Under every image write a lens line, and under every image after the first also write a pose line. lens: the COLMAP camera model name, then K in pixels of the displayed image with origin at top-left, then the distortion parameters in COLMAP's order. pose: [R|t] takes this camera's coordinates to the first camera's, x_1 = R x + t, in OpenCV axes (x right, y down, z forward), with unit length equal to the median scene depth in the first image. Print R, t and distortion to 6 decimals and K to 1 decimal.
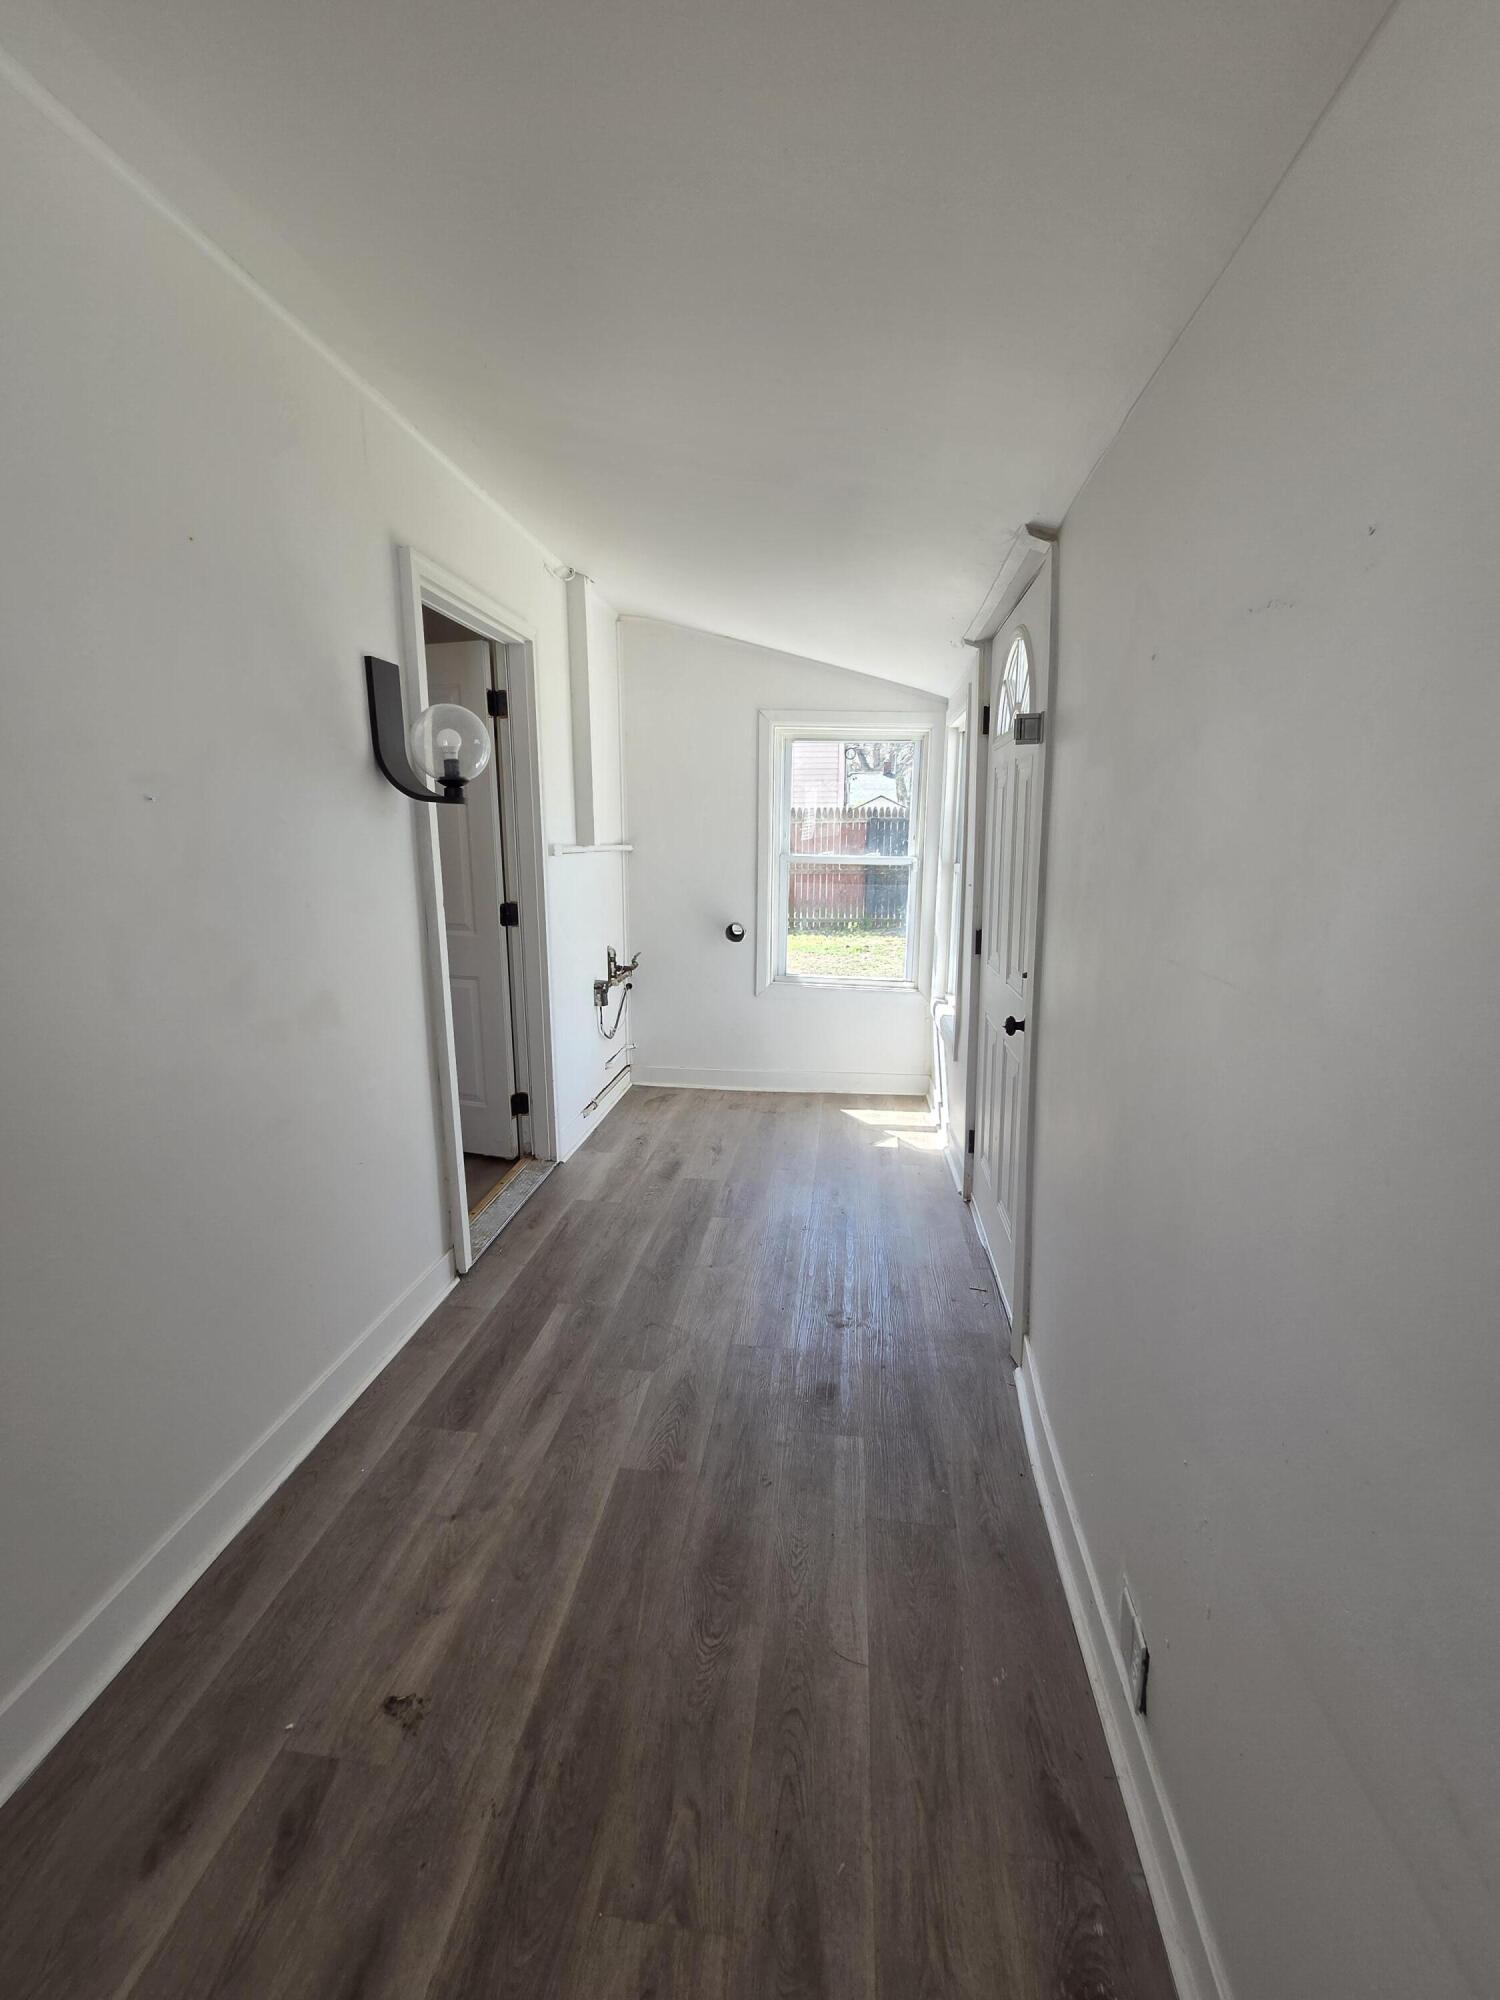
lens RADIAL K [[806.3, 0, 741.6], [0, 806.3, 991.7], [0, 0, 1]] dist [0.001918, -0.000506]
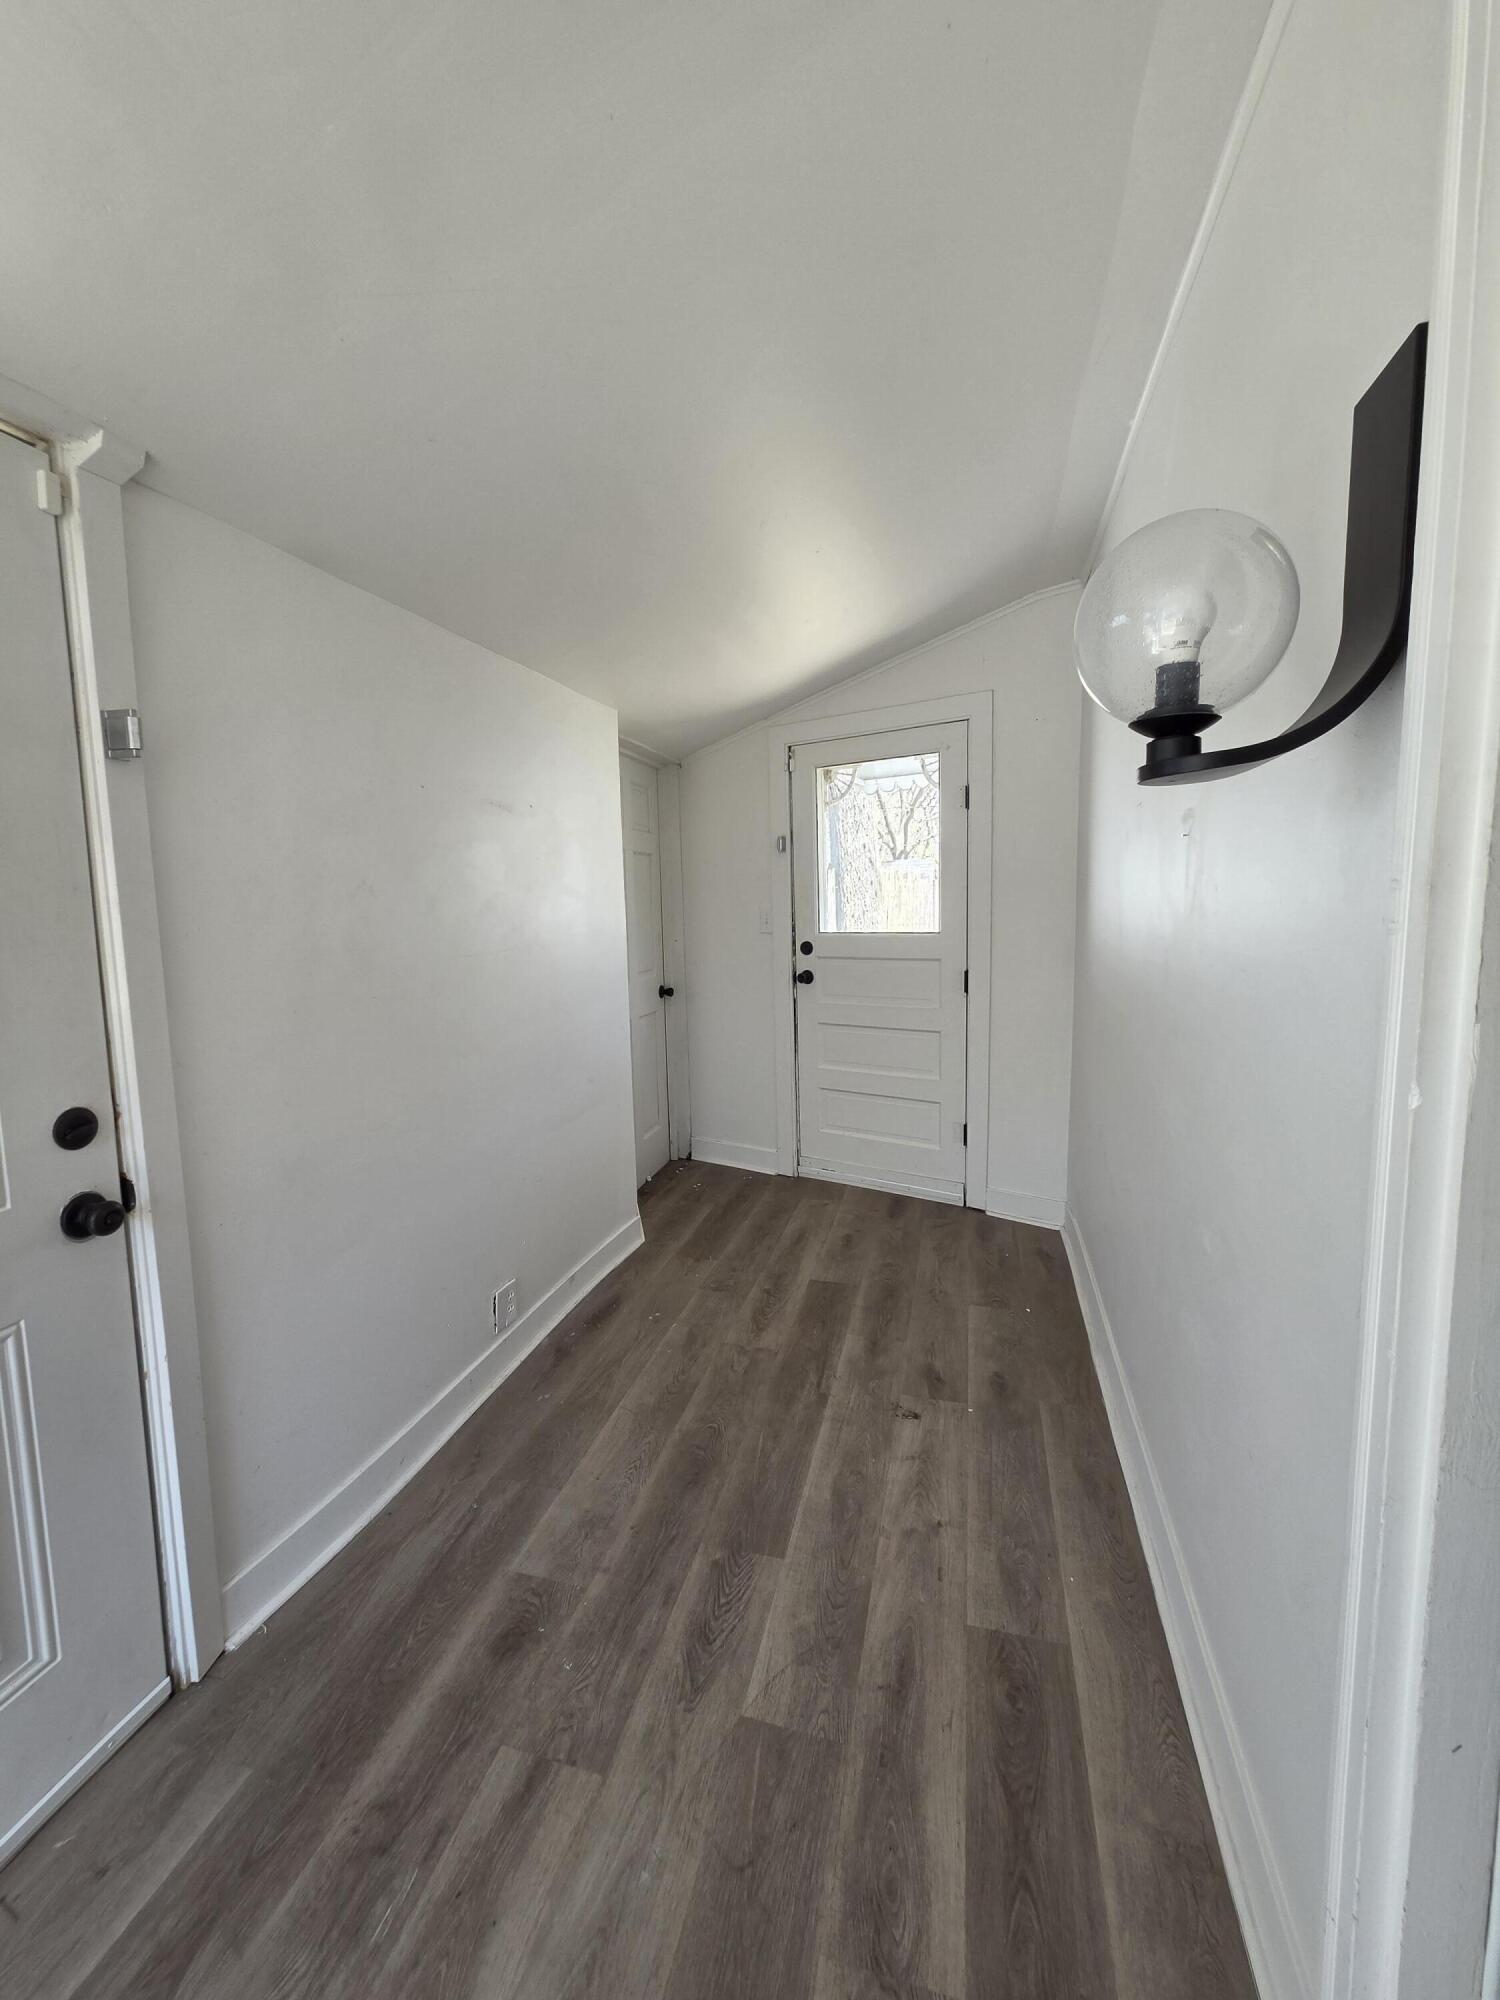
lens RADIAL K [[806.3, 0, 741.6], [0, 806.3, 991.7], [0, 0, 1]] dist [0.001918, -0.000506]
pose [[-0.989552, 0.009213, 0.143882, -0.294742], [0.052818, 0.951743, 0.302316, -0.375761], [-0.134154, 0.306757, -0.942286, 2.042739]]
